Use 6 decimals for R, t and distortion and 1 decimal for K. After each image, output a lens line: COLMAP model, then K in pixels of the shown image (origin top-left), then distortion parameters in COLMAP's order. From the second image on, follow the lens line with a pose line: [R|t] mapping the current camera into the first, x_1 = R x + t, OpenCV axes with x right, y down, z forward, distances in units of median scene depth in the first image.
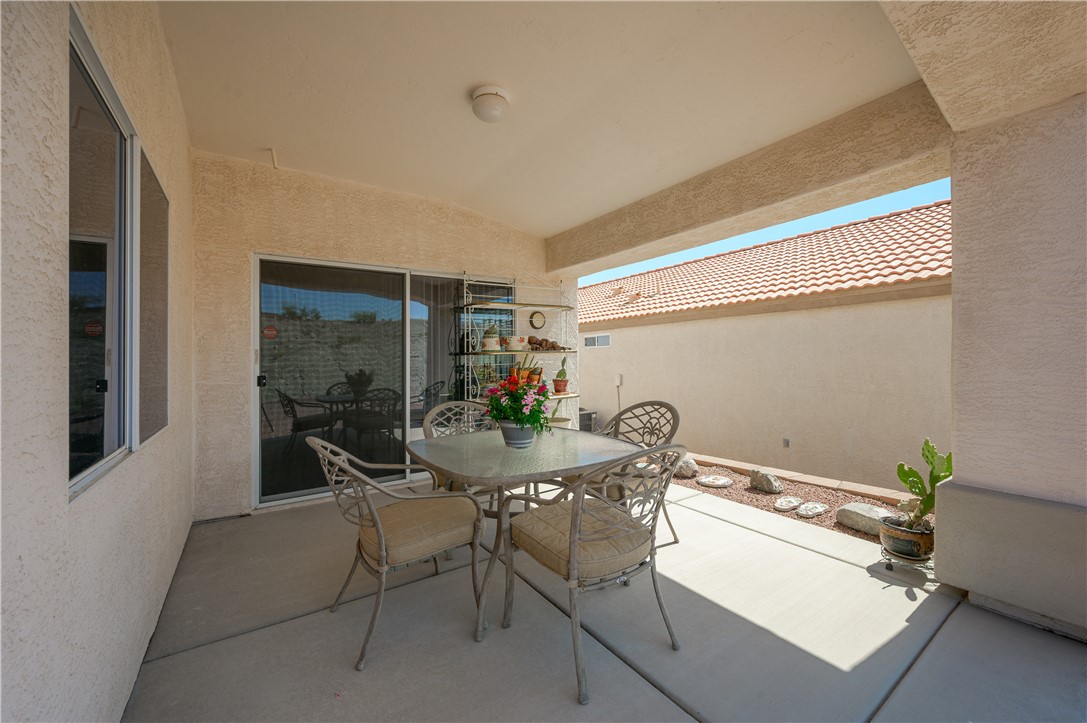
lens RADIAL K [[434.6, 0, 545.2], [0, 434.6, 362.9], [0, 0, 1]] dist [0.000488, 0.000022]
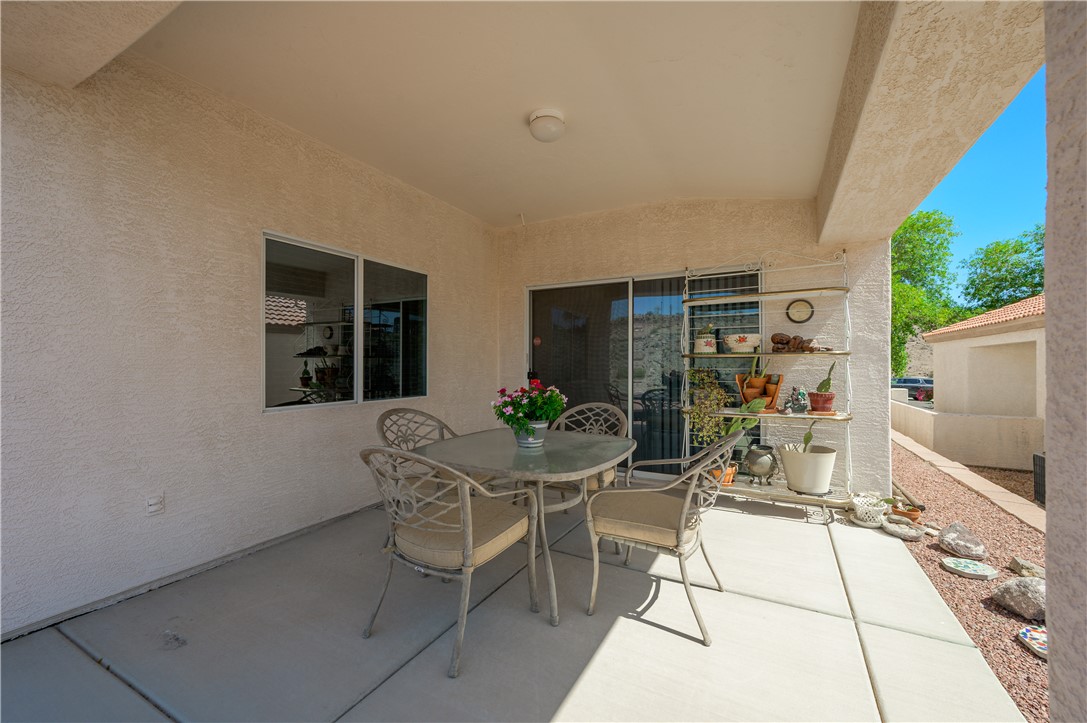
lens RADIAL K [[434.6, 0, 545.2], [0, 434.6, 362.9], [0, 0, 1]] dist [0.000488, 0.000022]
pose [[0.454414, 0.015815, -0.890650, 0.518600], [-0.015015, 0.999836, 0.010093, -0.012465], [0.890664, 0.008787, 0.454577, 0.319194]]
